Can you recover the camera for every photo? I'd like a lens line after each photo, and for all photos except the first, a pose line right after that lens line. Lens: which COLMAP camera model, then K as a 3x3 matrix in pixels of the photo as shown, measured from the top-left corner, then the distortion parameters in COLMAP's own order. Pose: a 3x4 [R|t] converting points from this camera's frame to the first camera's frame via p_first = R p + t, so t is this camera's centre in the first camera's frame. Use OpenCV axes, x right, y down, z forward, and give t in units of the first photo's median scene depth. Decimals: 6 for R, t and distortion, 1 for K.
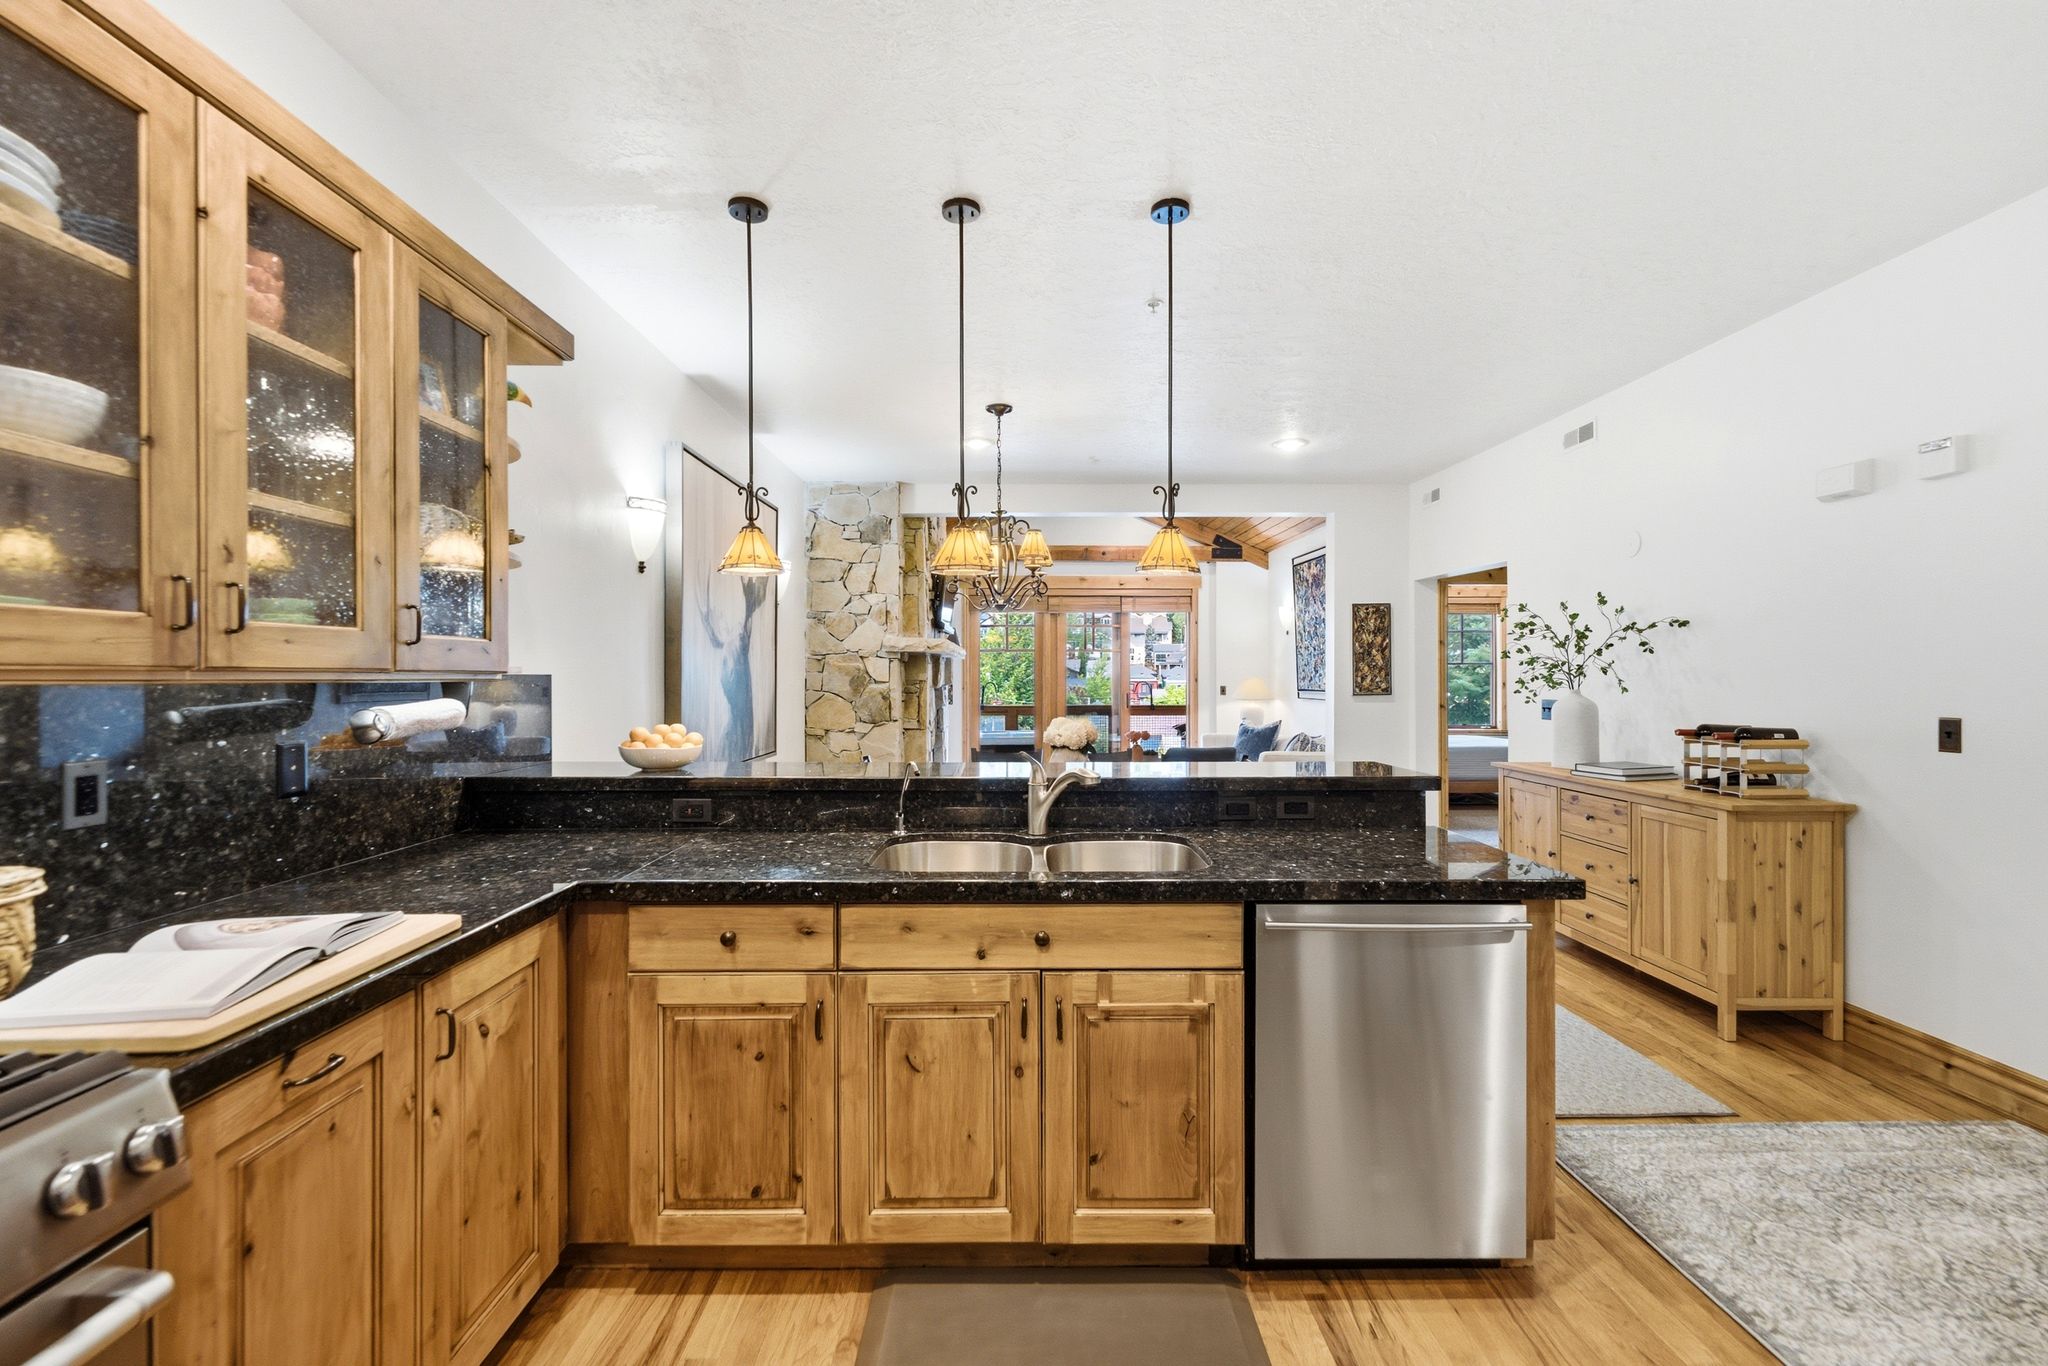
lens RADIAL K [[859.5, 0, 1023.6], [0, 859.5, 678.5], [0, 0, 1]] dist [0.001754, 0.000195]
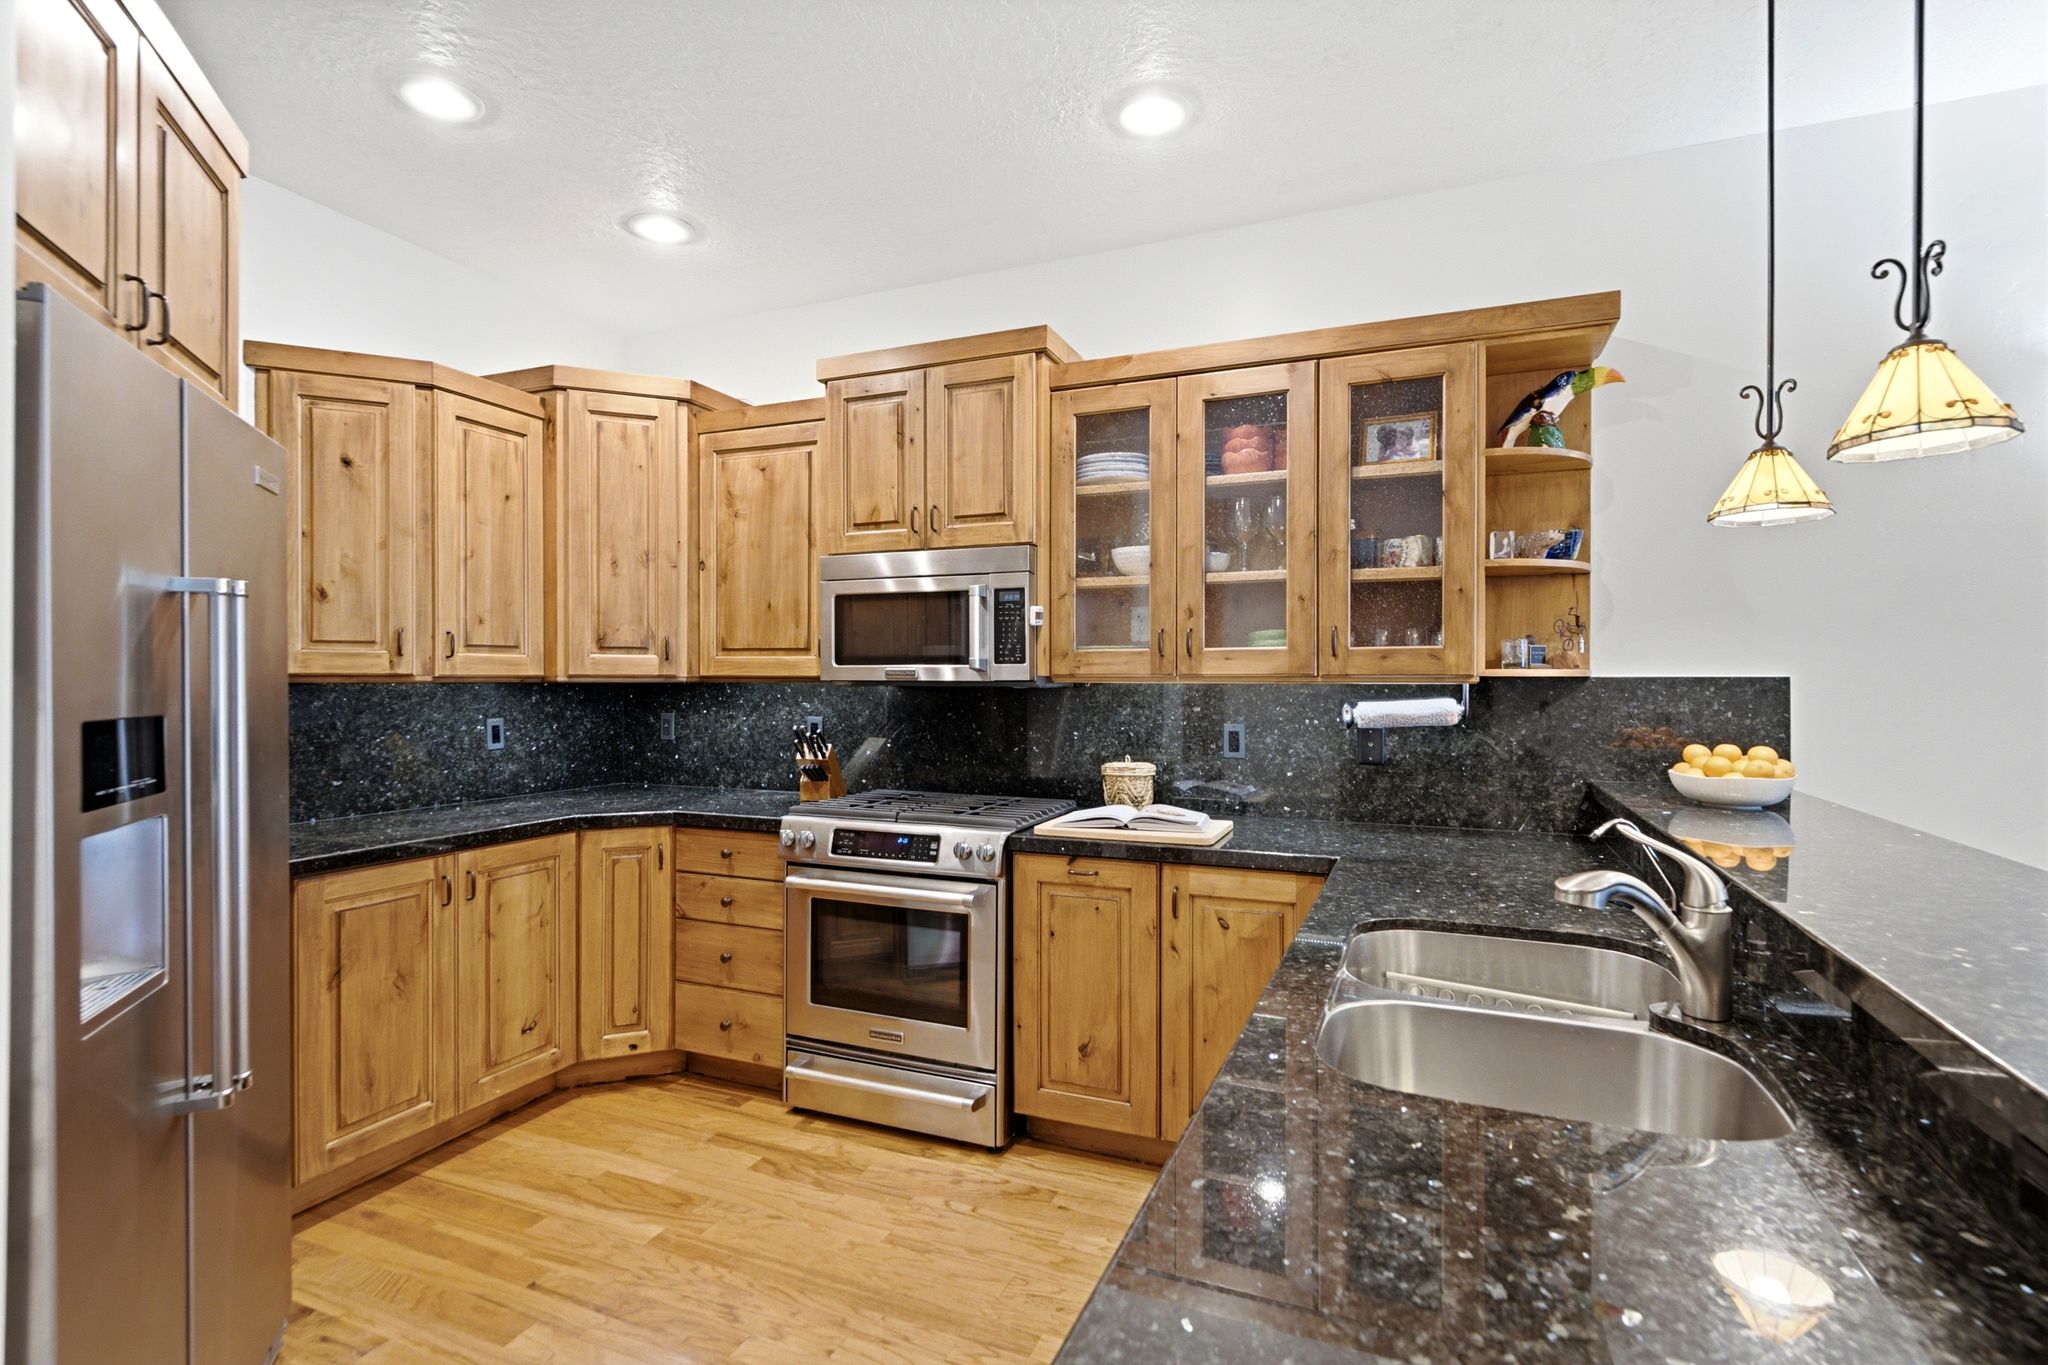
lens RADIAL K [[967.5, 0, 1021.4], [0, 967.5, 682.8], [0, 0, 1]] dist [0.003375, -0.000103]
pose [[-0.403338, 0.002951, -0.915046, 0.486019], [-0.002263, 0.999989, 0.004223, -0.001526], [0.915048, 0.003774, -0.403327, 0.653022]]
